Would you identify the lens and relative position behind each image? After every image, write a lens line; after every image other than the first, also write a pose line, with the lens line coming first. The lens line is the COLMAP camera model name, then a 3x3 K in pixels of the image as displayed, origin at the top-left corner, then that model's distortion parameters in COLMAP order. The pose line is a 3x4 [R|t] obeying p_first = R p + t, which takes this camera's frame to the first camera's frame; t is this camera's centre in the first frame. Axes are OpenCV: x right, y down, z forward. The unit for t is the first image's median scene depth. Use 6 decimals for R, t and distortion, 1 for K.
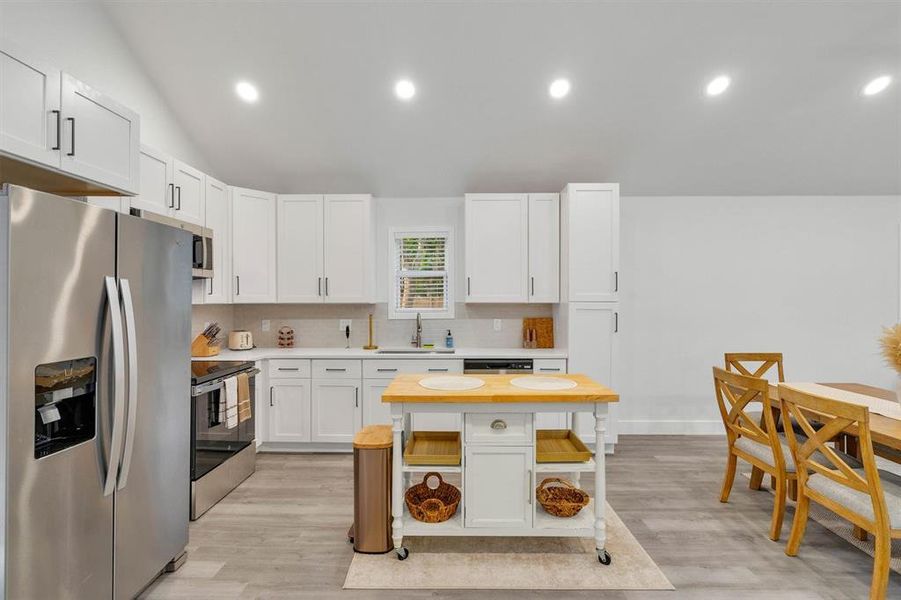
lens RADIAL K [[408.5, 0, 453.2], [0, 408.5, 301.8], [0, 0, 1]] dist [-0.001545, 0.000515]
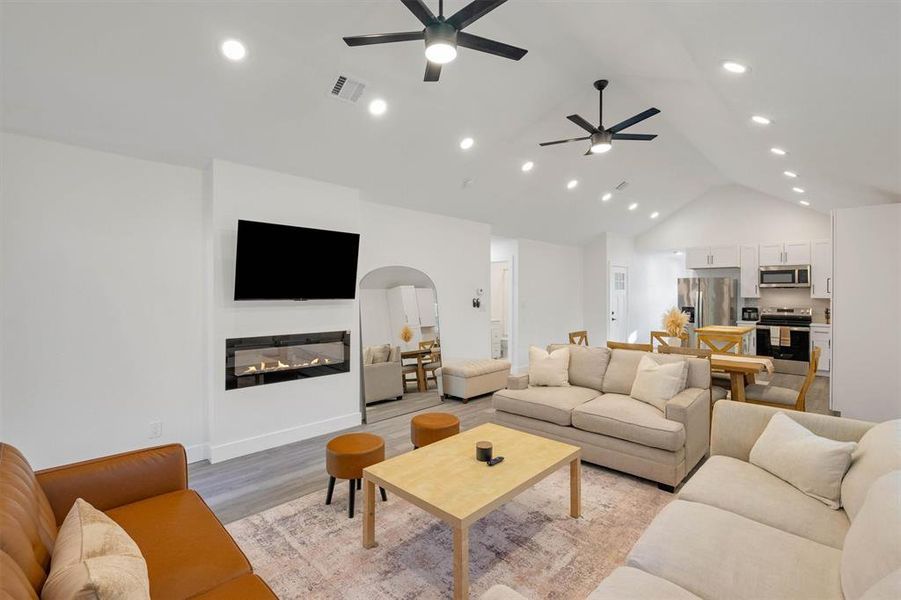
lens RADIAL K [[416.0, 0, 449.6], [0, 416.0, 294.7], [0, 0, 1]] dist [-0.004044, 0.000802]
pose [[-0.683928, 0.006725, -0.729518, 2.214250], [-0.001913, 0.999938, 0.011011, -0.032254], [0.729547, 0.008926, -0.683873, 1.024249]]
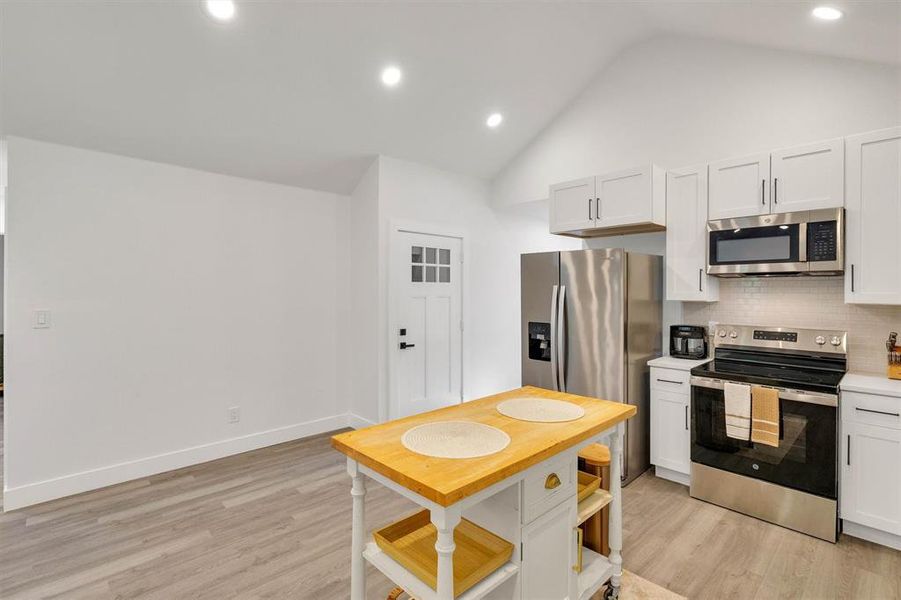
lens RADIAL K [[416.0, 0, 449.6], [0, 416.0, 294.7], [0, 0, 1]] dist [-0.004044, 0.000802]
pose [[-0.715192, 0.006255, -0.698900, 0.442735], [-0.004360, 0.999901, 0.013410, -0.017710], [0.698915, 0.012638, -0.715093, 0.957828]]
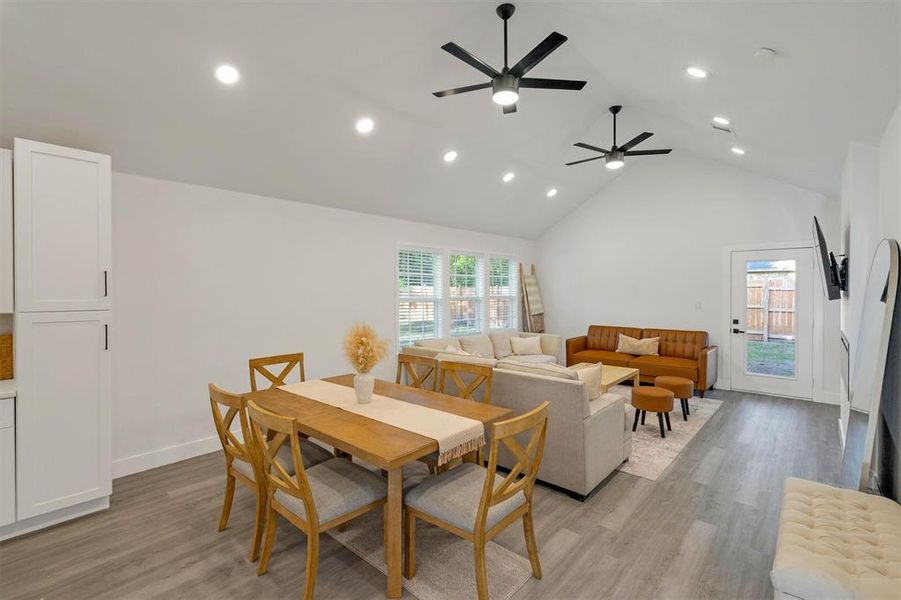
lens RADIAL K [[411.8, 0, 451.8], [0, 411.8, 291.6], [0, 0, 1]] dist [-0.000151, 0.000065]
pose [[0.646739, -0.005634, 0.762691, 0.231257], [0.006137, 0.999979, 0.002183, -0.032599], [-0.762687, 0.003269, 0.646759, 0.009149]]
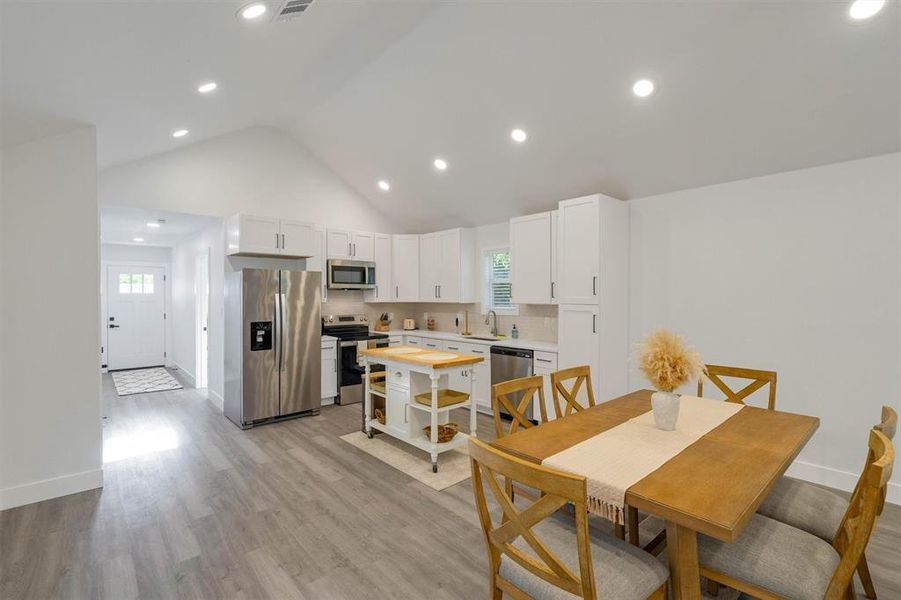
lens RADIAL K [[416.0, 0, 449.6], [0, 416.0, 294.7], [0, 0, 1]] dist [-0.004044, 0.000802]
pose [[0.671980, -0.001816, -0.740567, 0.951979], [-0.003085, 0.999981, -0.005251, -0.019200], [0.740563, 0.005813, 0.671962, -0.020570]]
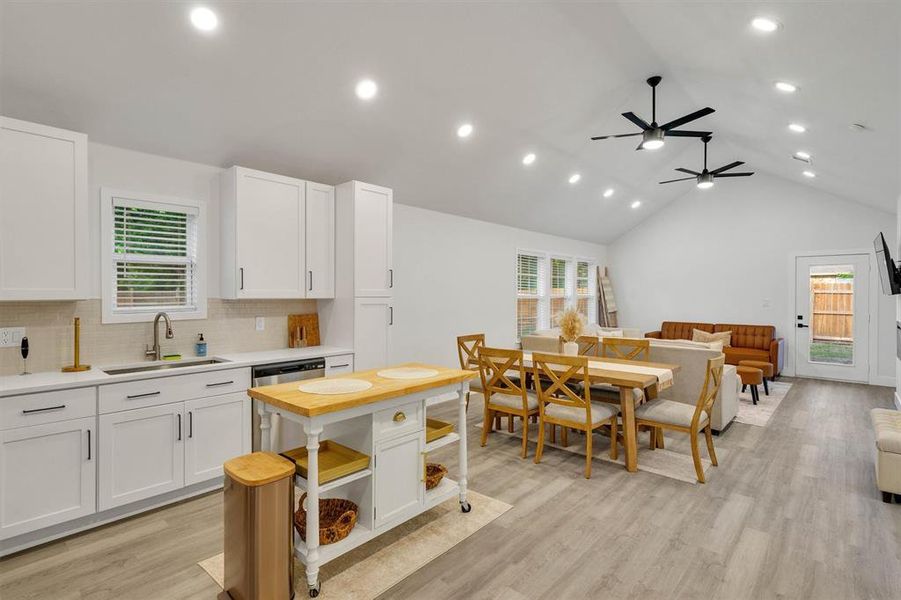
lens RADIAL K [[442.6, 0, 451.5], [0, 442.6, 294.2], [0, 0, 1]] dist [-0.000482, 0.000225]
pose [[0.651402, 0.000964, 0.758732, -0.398721], [0.000336, 0.999999, -0.001560, -0.006174], [-0.758733, 0.001271, 0.651401, 0.100415]]
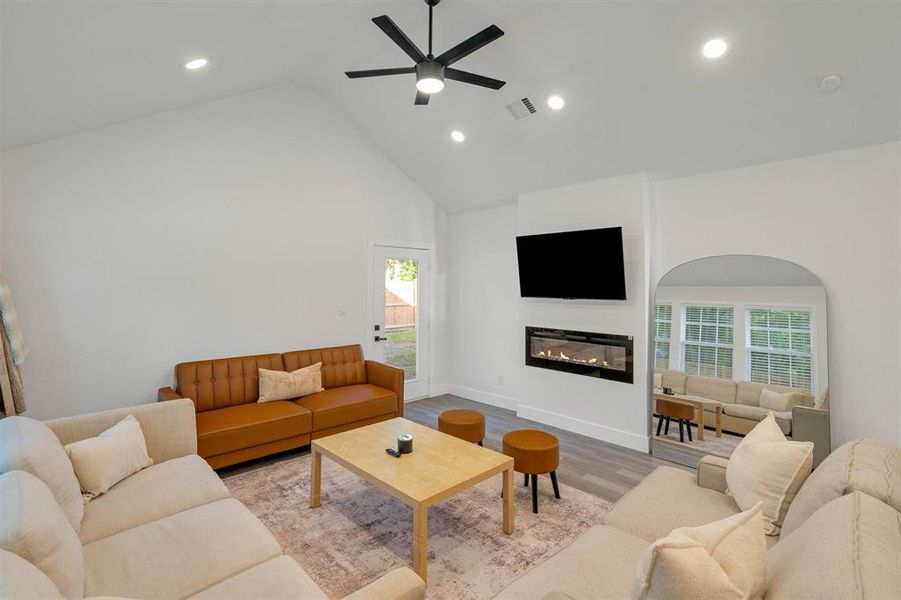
lens RADIAL K [[418.8, 0, 452.0], [0, 418.8, 287.4], [0, 0, 1]] dist [0.000169, 0.000215]
pose [[-0.709845, -0.000378, 0.704358, 1.056669], [0.000530, 0.999999, 0.001072, -0.039835], [-0.704358, 0.001134, -0.709844, 1.059737]]
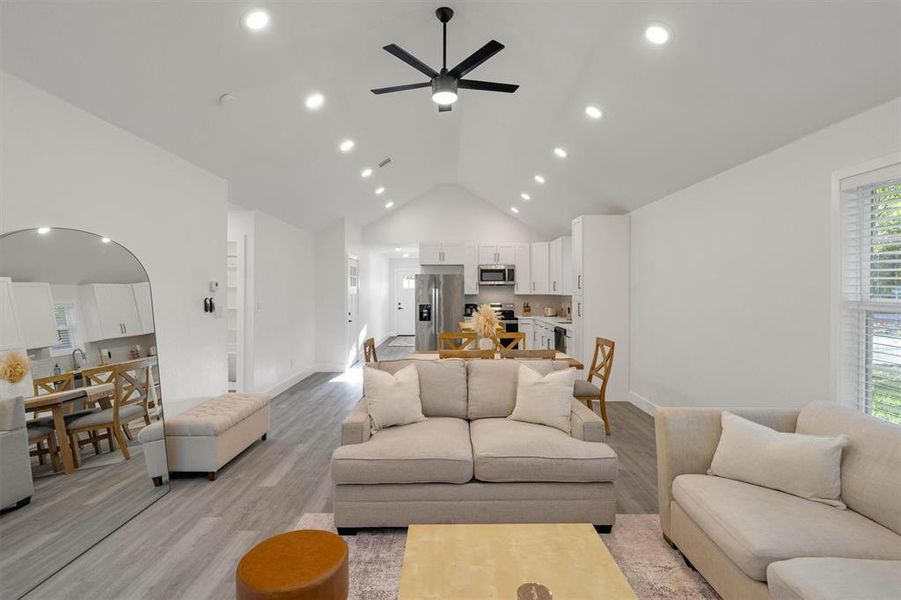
lens RADIAL K [[451.0, 0, 449.3], [0, 451.0, 290.4], [0, 0, 1]] dist [0.000238, 0.000273]
pose [[0.015718, 0.000641, -0.999876, 2.023482], [-0.003134, 0.999995, 0.000591, -0.017849], [0.999872, 0.003124, 0.015720, 0.502229]]
